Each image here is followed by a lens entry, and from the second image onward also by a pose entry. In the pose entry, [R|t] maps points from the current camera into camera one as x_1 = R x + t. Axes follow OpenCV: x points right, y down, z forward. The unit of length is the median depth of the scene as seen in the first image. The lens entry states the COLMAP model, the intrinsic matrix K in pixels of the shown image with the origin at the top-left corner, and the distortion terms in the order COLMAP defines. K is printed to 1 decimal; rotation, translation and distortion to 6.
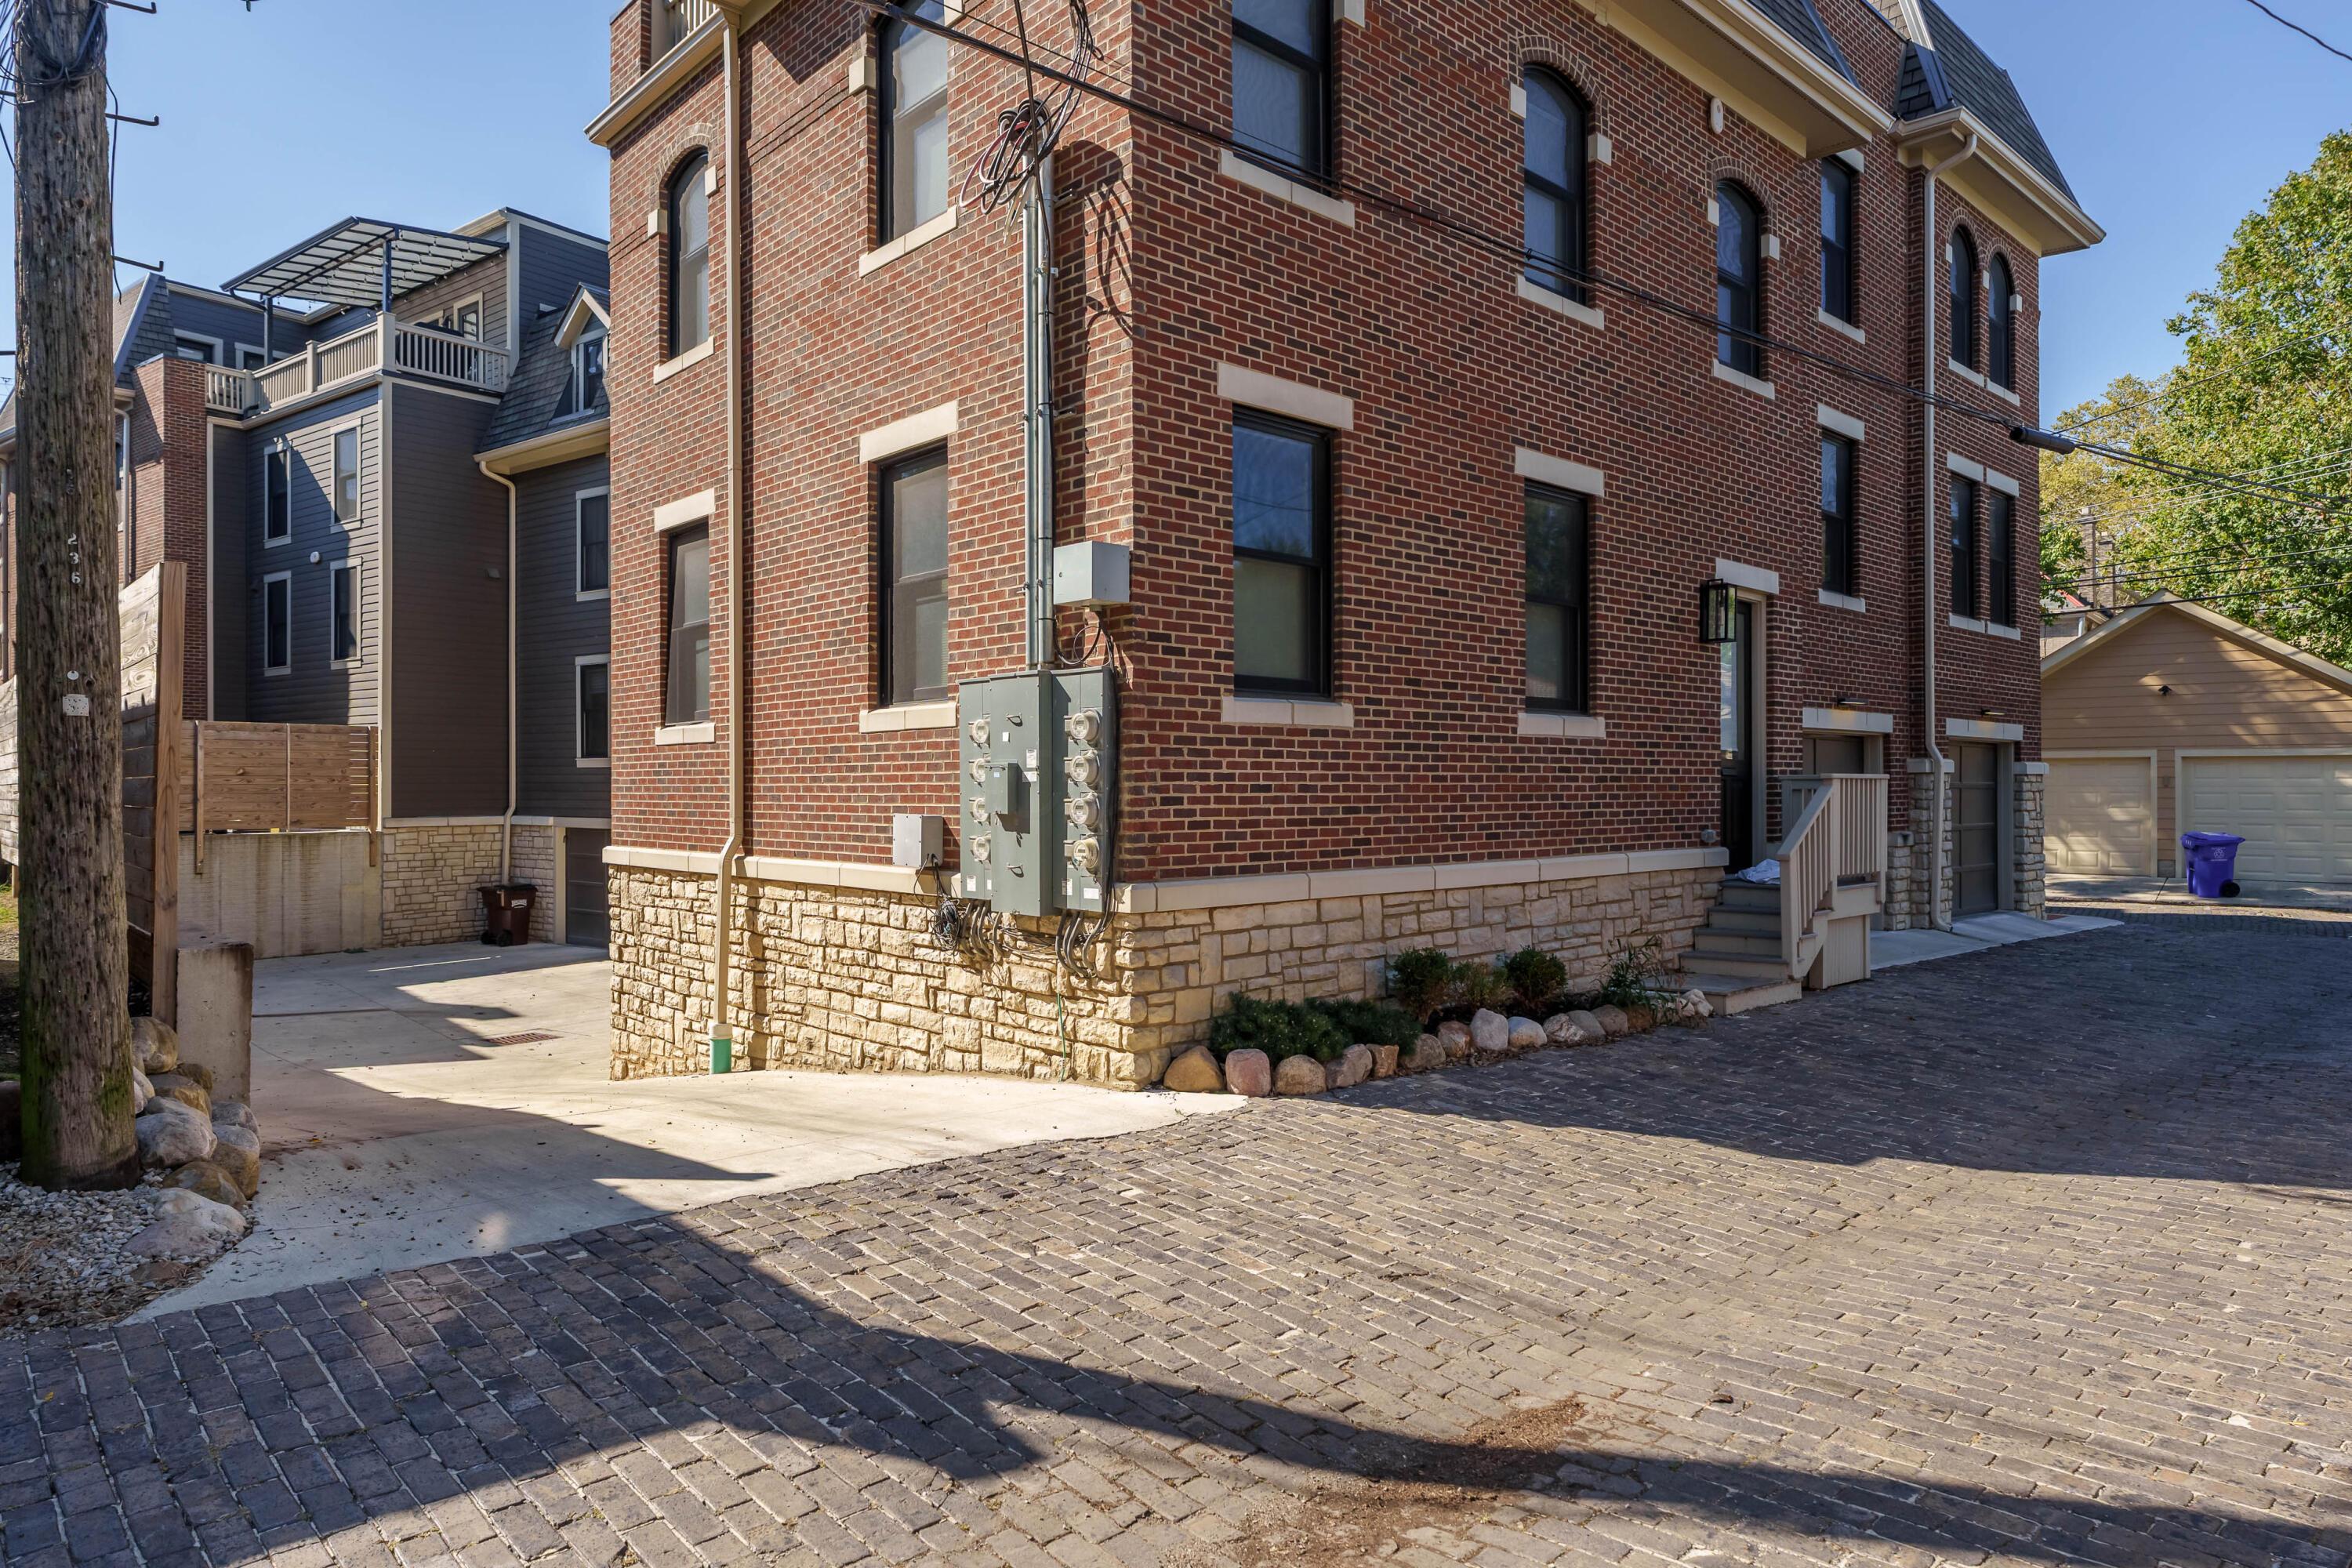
lens RADIAL K [[1783.6, 0, 1169.5], [0, 1783.6, 777.1], [0, 0, 1]] dist [0.004934, 0.000781]
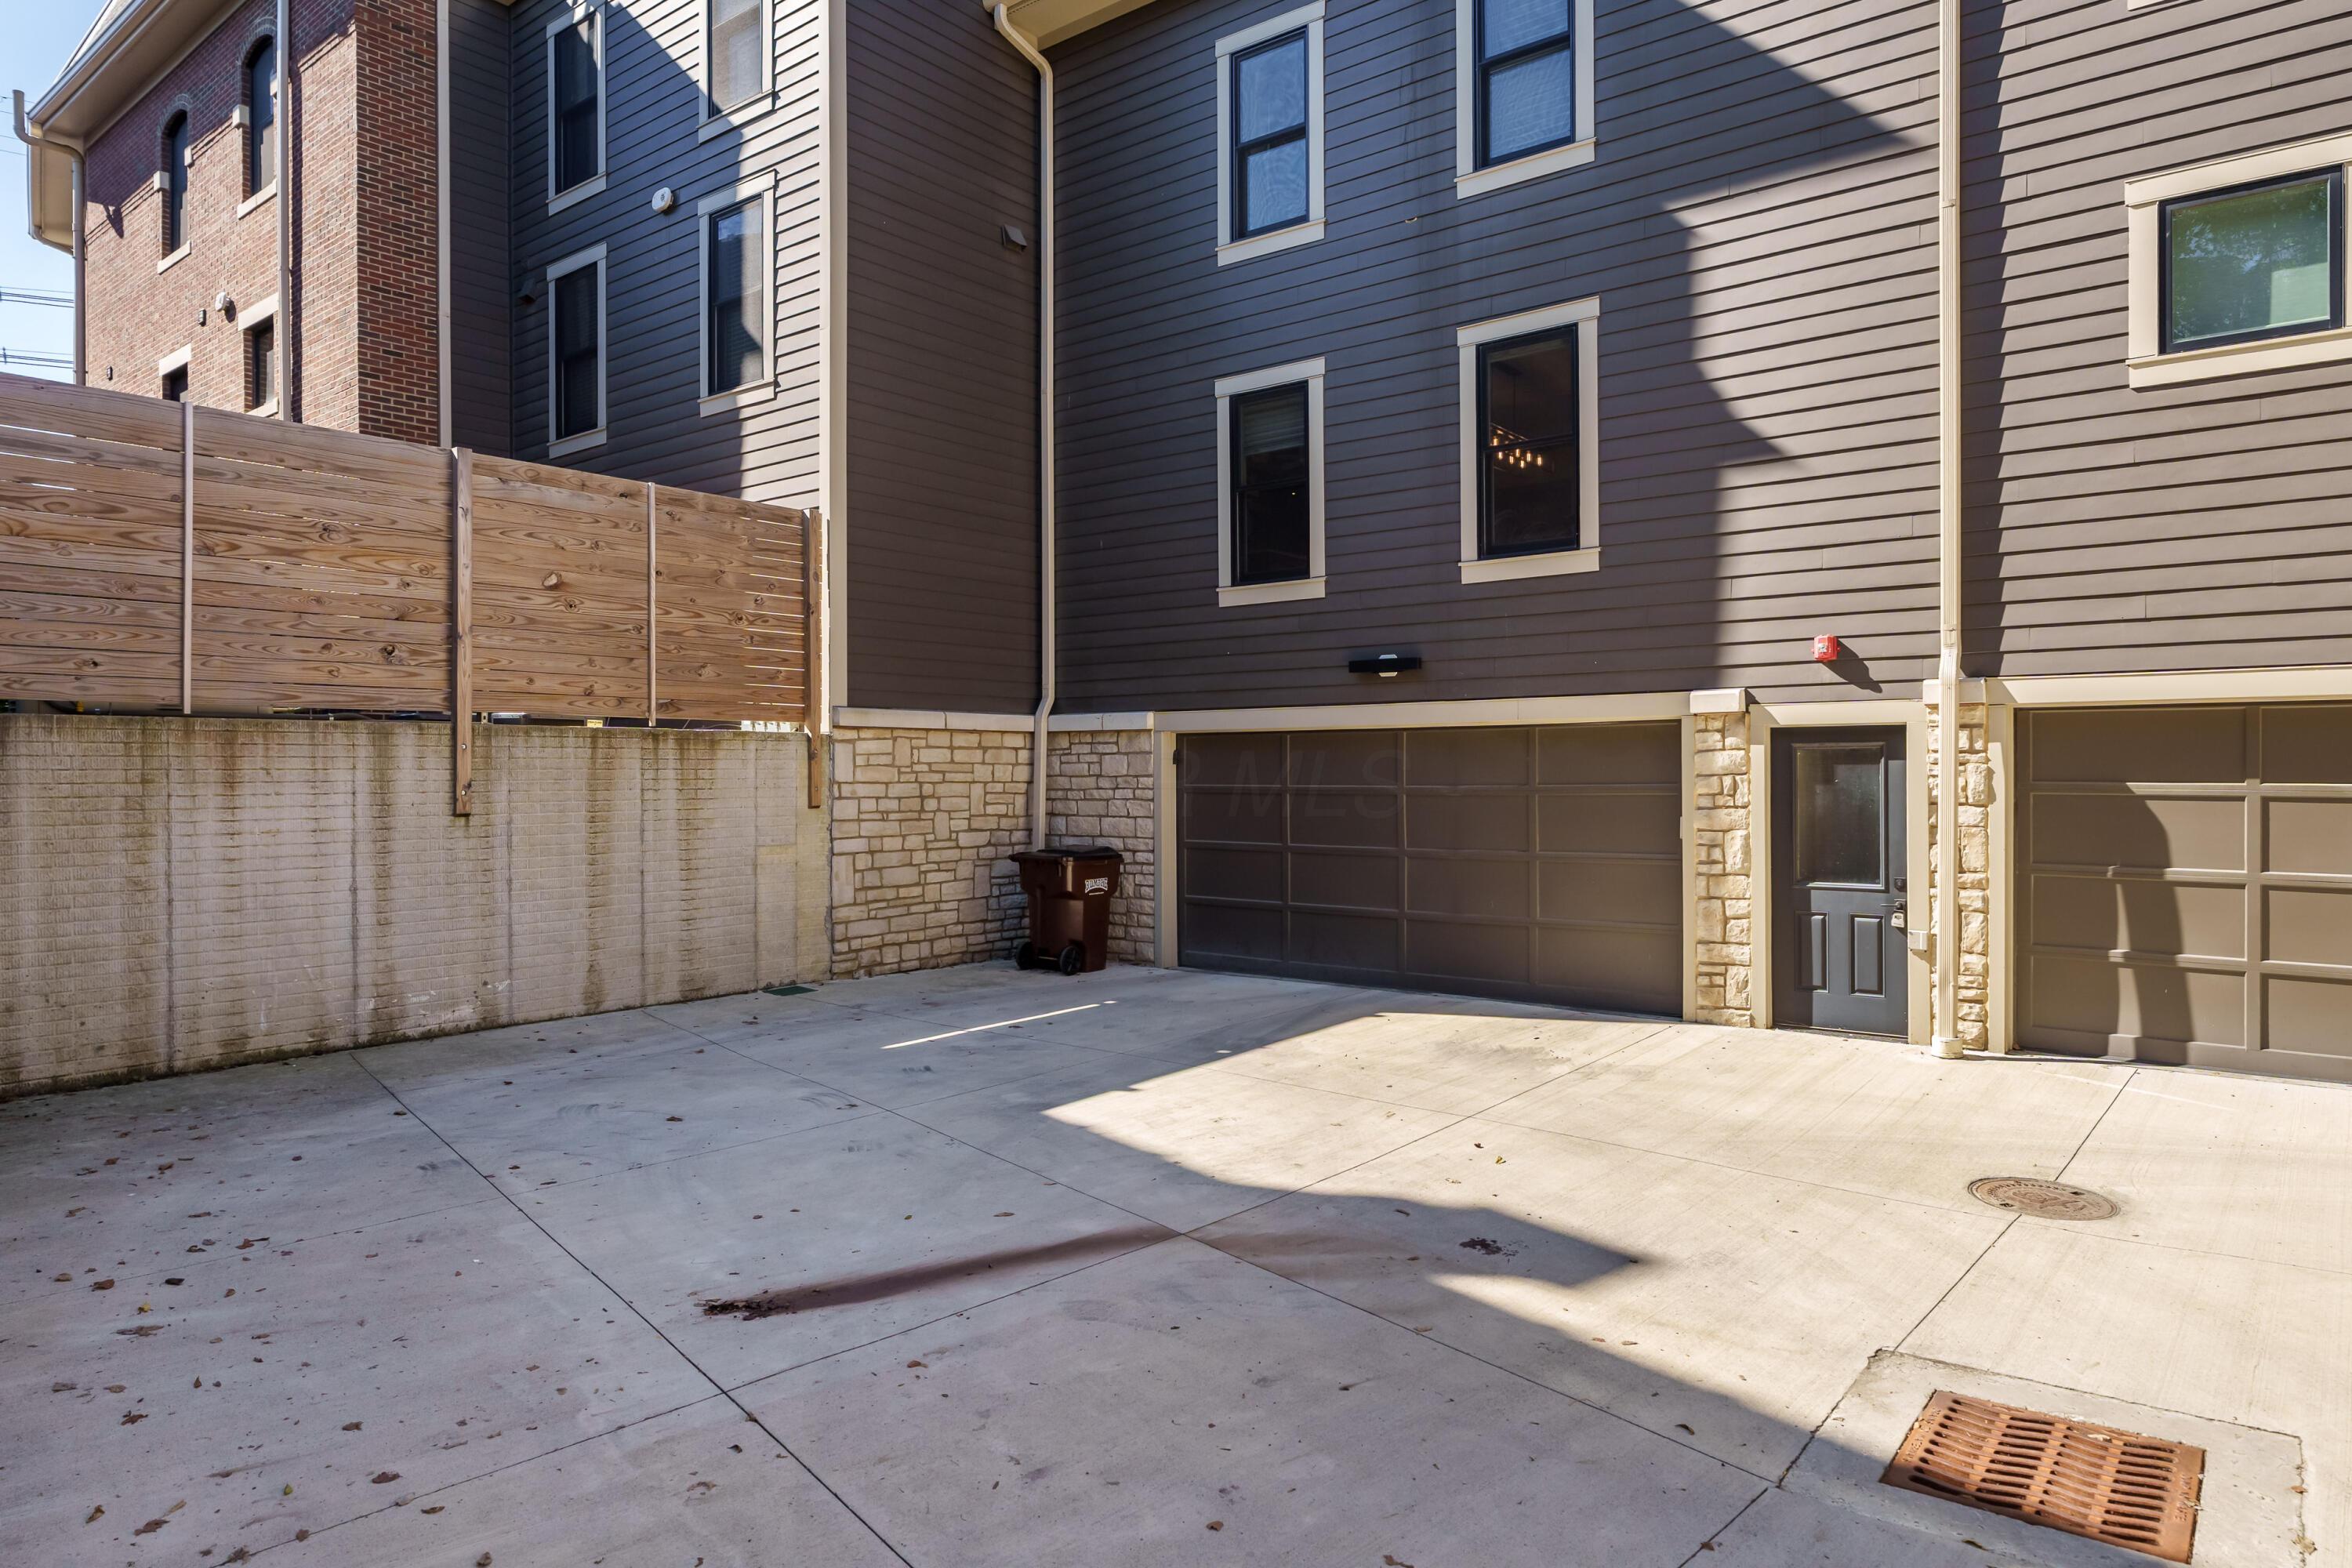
lens RADIAL K [[1459.0, 0, 1184.9], [0, 1459.0, 792.2], [0, 0, 1]] dist [-0.007859, 0.001165]
pose [[0.999611, -0.001814, 0.027835, -0.349431], [0.001718, 0.999992, 0.003477, 0.043492], [-0.027841, -0.003428, 0.999606, 0.596541]]
